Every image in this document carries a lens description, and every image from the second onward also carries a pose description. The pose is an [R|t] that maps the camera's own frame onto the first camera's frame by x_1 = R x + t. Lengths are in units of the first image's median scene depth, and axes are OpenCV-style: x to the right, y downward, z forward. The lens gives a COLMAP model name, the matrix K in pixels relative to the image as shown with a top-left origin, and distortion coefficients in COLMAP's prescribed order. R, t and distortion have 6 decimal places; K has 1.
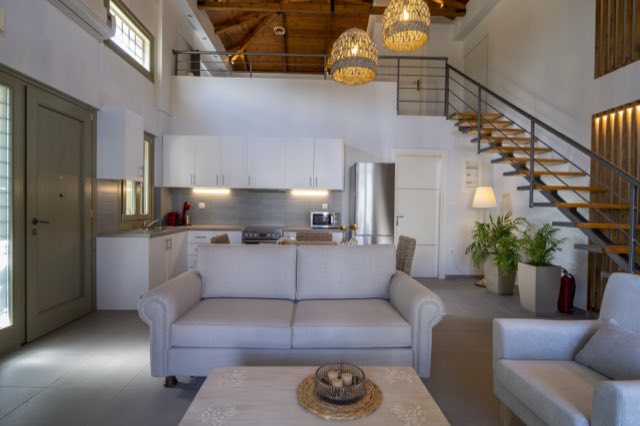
lens RADIAL K [[335.1, 0, 319.4], [0, 335.1, 216.7], [0, 0, 1]] dist [-0.001422, -0.000599]
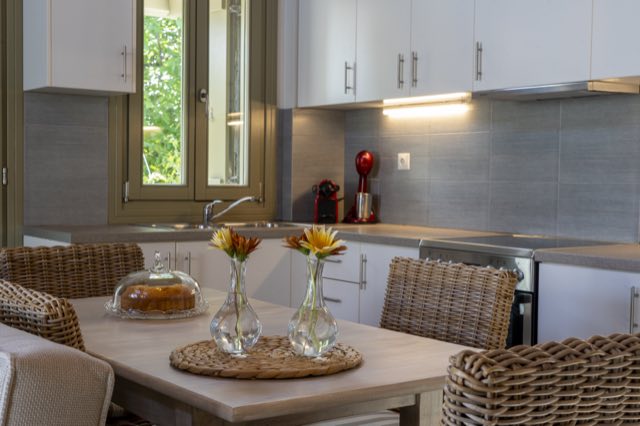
lens RADIAL K [[937.7, 0, 320.0], [0, 937.7, 213.0], [0, 0, 1]] dist [0.064316, -0.012081]
pose [[0.562644, 0.025253, -0.826314, 0.332592], [-0.028562, 0.999530, 0.011098, 0.007701], [0.826206, 0.017357, 0.563101, 0.461866]]
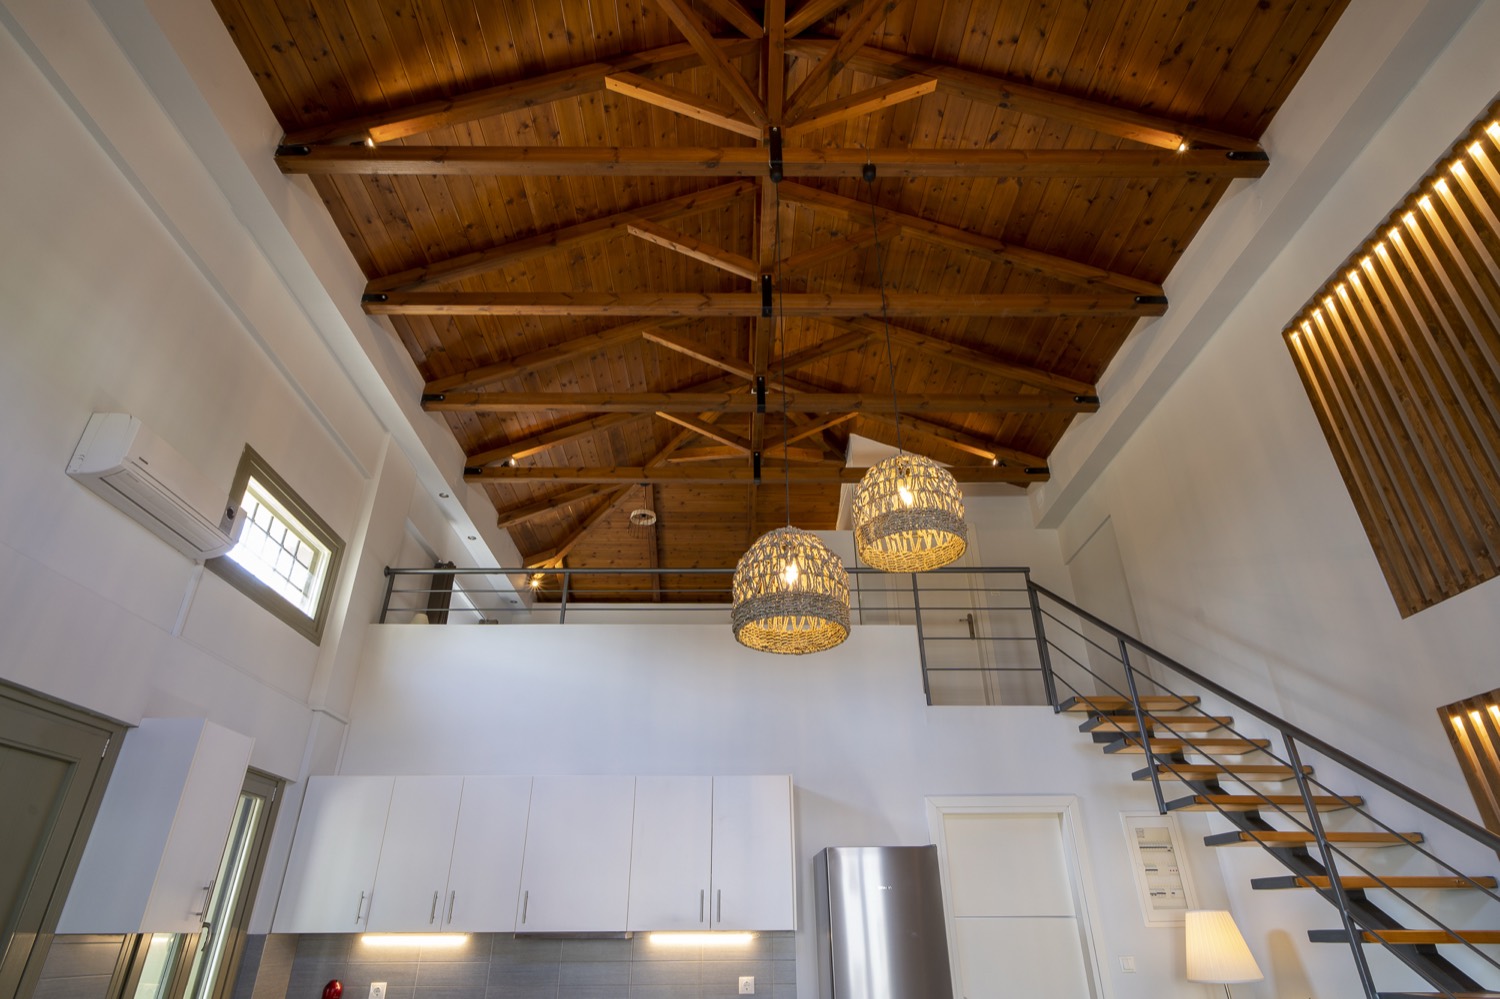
lens RADIAL K [[816.0, 0, 747.7], [0, 816.0, 486.7], [0, 0, 1]] dist [-0.001755, -0.000844]
pose [[0.999710, -0.024062, -0.001338, 0.032336], [0.020103, 0.863245, -0.504385, -0.051331], [0.013291, 0.504212, 0.863478, 0.050117]]
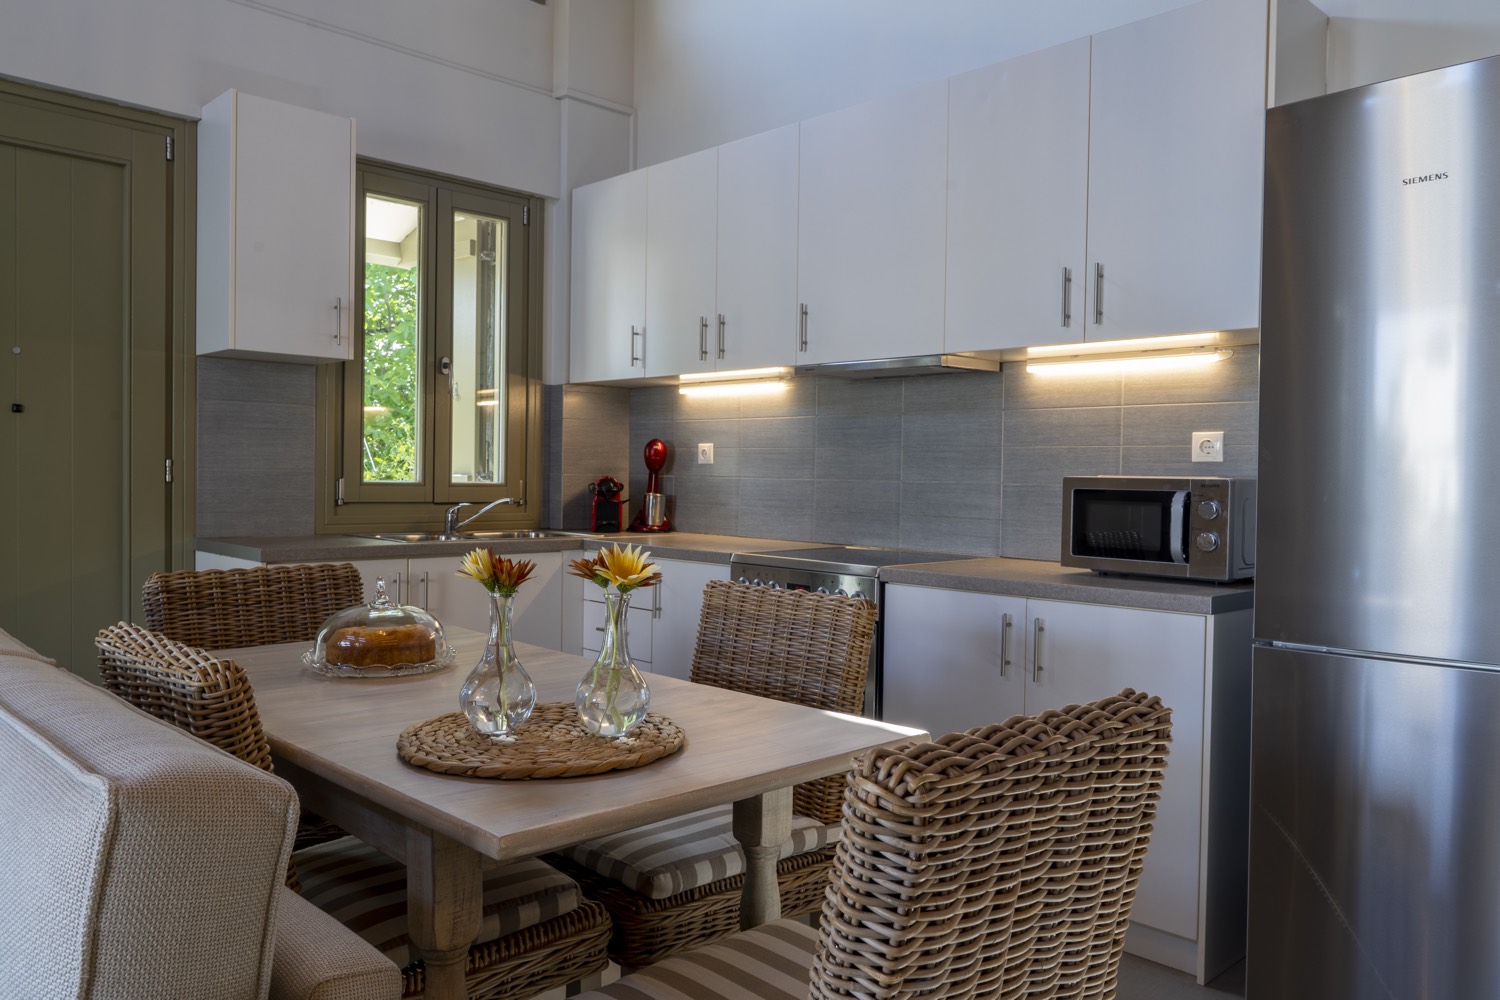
lens RADIAL K [[1117.3, 0, 743.0], [0, 1117.3, 501.0], [0, 0, 1]] dist [0.008064, 0.002987]
pose [[0.671203, 0.014811, -0.741126, 0.280690], [-0.028309, 0.999583, -0.005662, 0.006003], [0.740733, 0.024781, 0.671343, 0.486963]]
